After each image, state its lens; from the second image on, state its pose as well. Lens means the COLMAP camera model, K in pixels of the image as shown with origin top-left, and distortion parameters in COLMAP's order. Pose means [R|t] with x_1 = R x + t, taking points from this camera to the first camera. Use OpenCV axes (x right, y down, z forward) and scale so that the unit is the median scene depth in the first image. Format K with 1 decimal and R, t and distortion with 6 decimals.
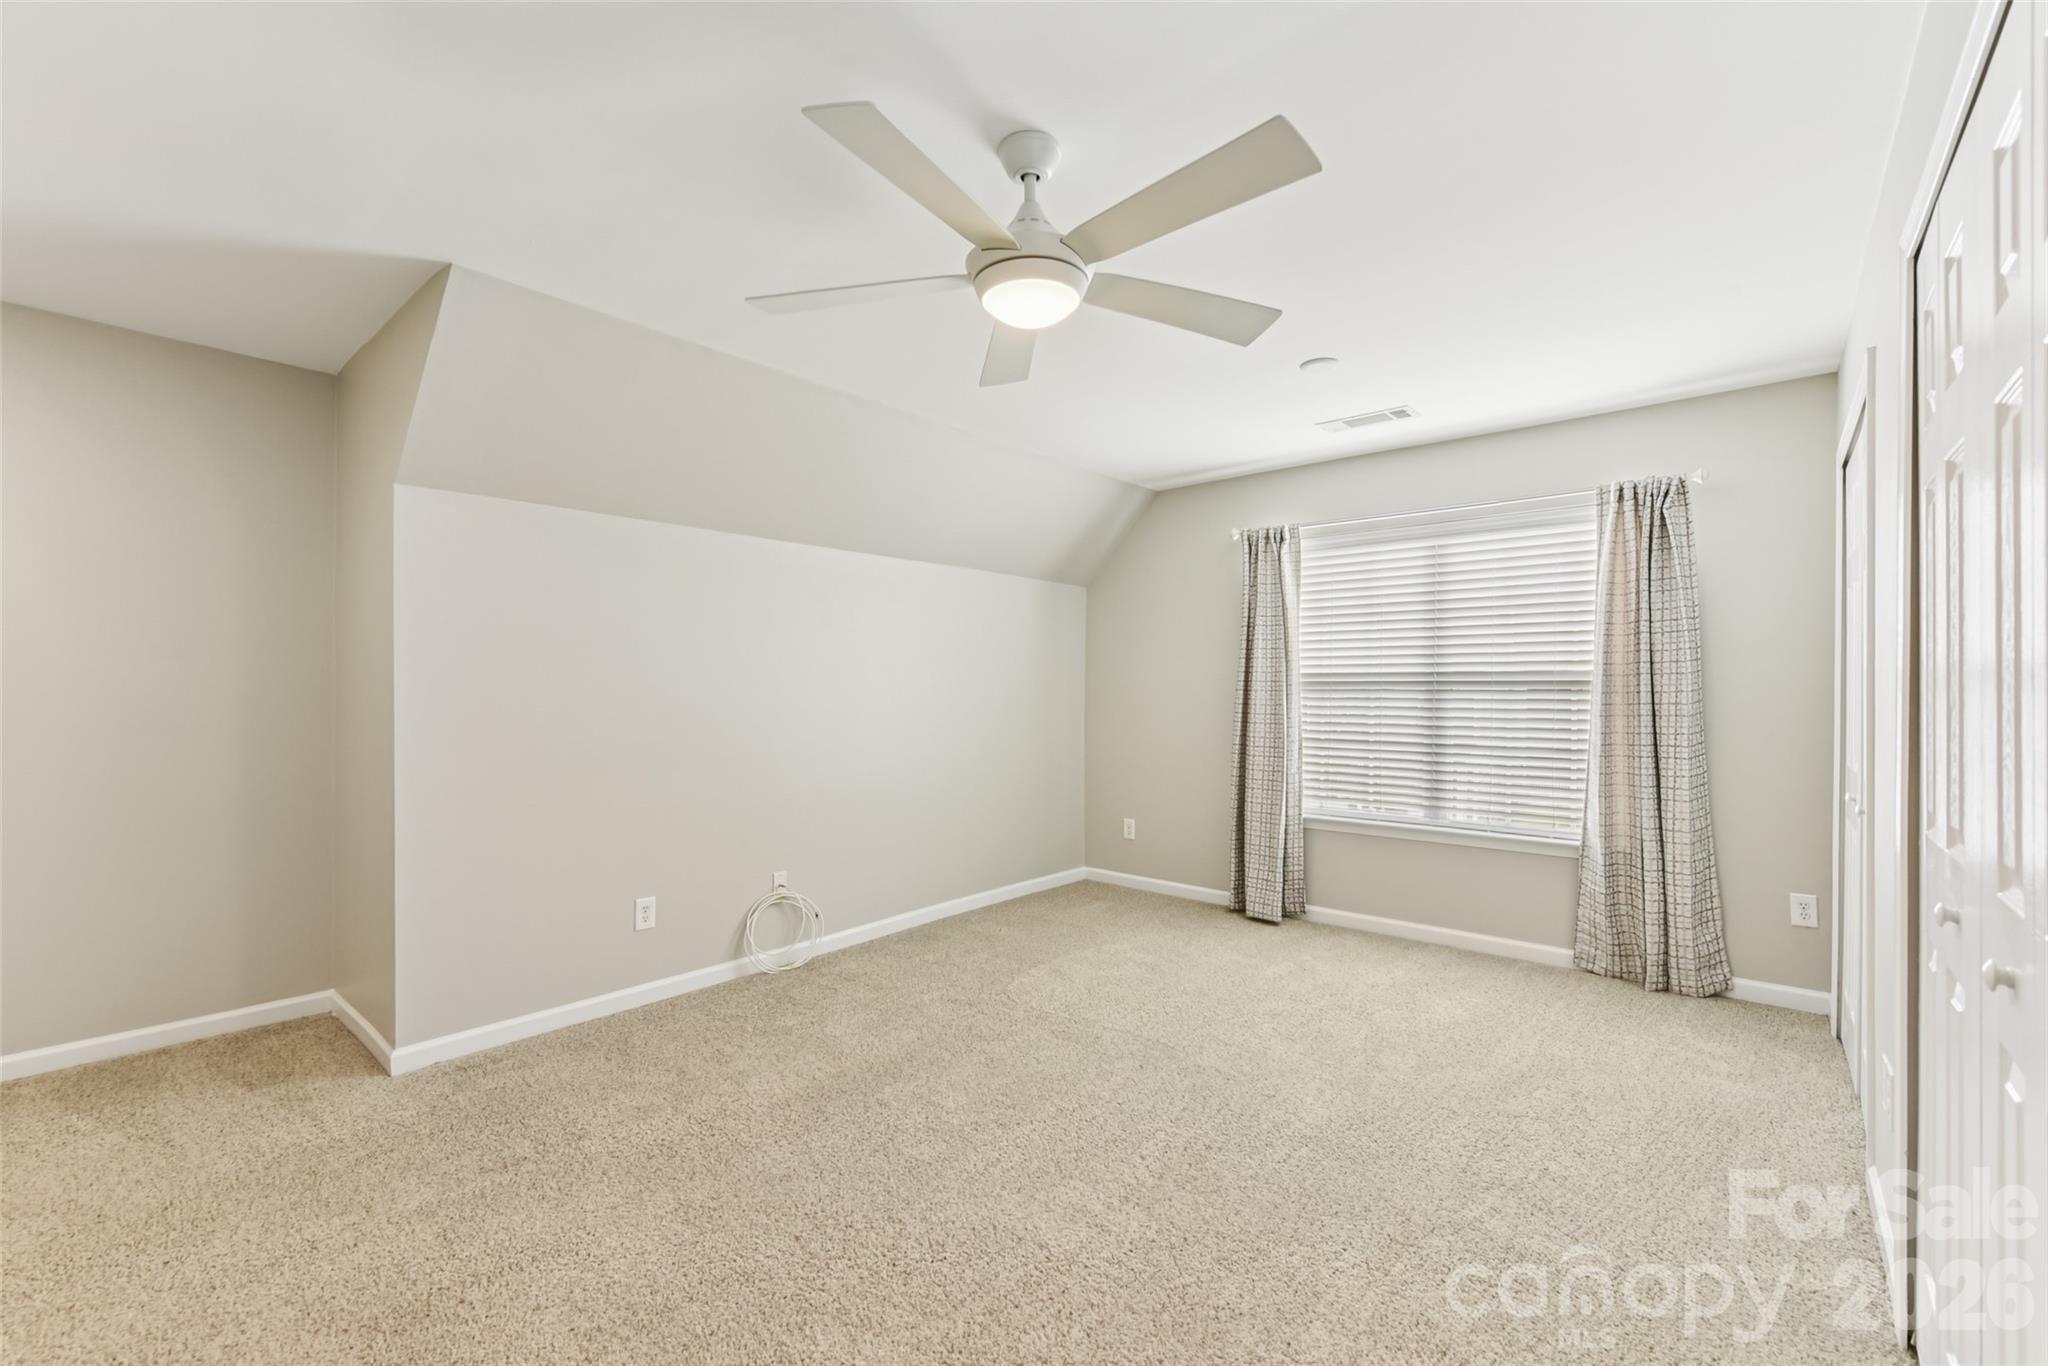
lens RADIAL K [[859.3, 0, 1019.9], [0, 859.3, 697.3], [0, 0, 1]] dist [-0.000483, -0.000094]
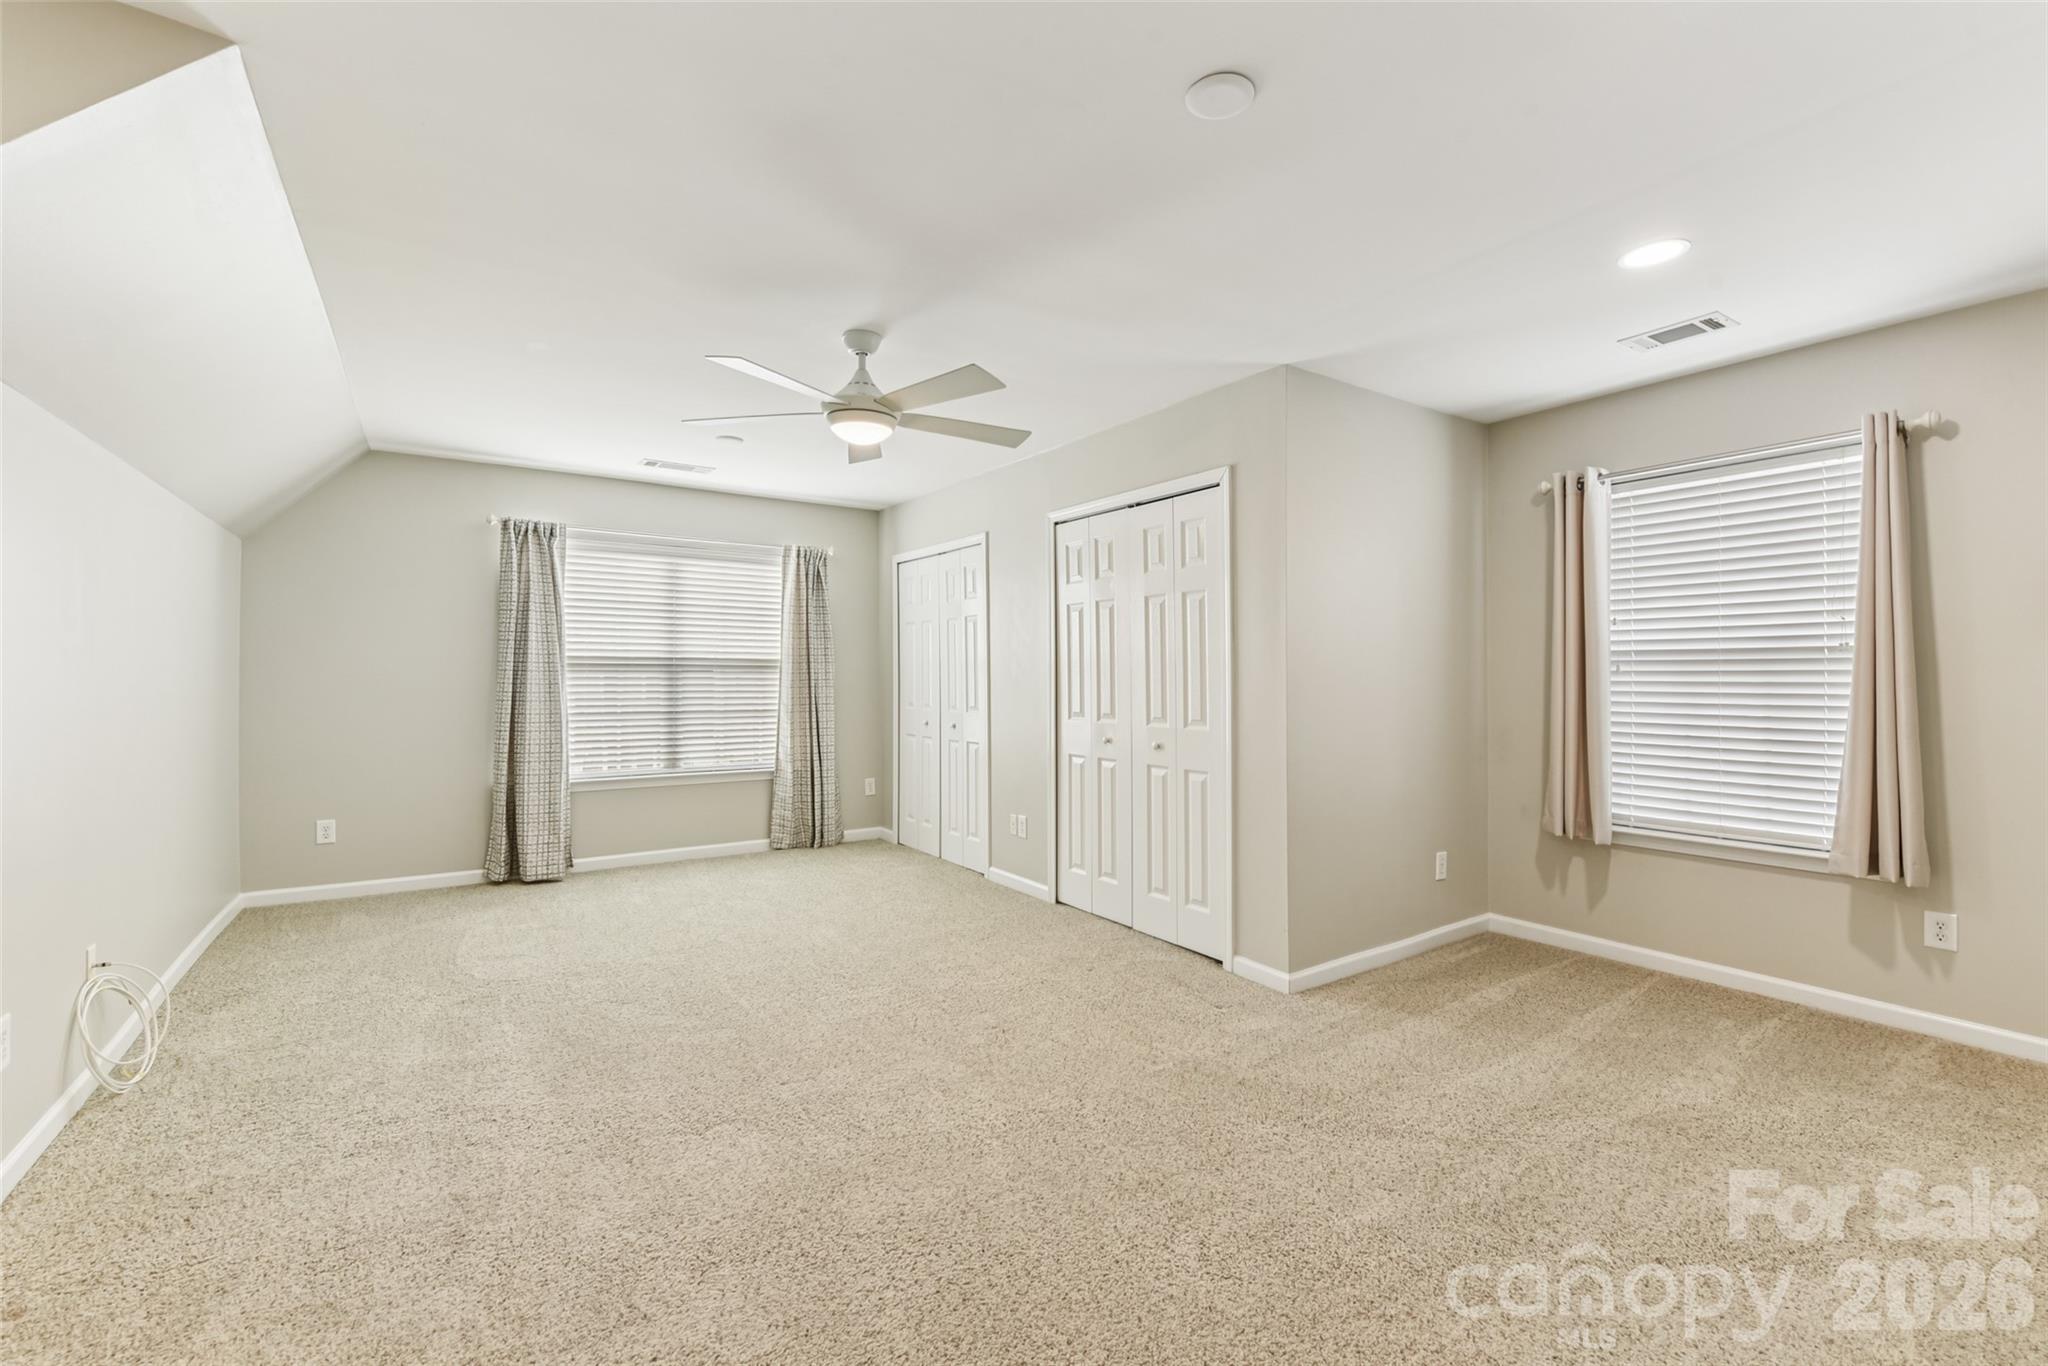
lens RADIAL K [[848.1, 0, 1024.0], [0, 848.1, 683.0], [0, 0, 1]] dist [-0.000170, -0.000028]
pose [[0.256456, -0.008615, 0.966518, -0.643818], [0.004419, 0.999960, 0.007741, 0.002041], [-0.966546, 0.002286, 0.256484, 0.139503]]
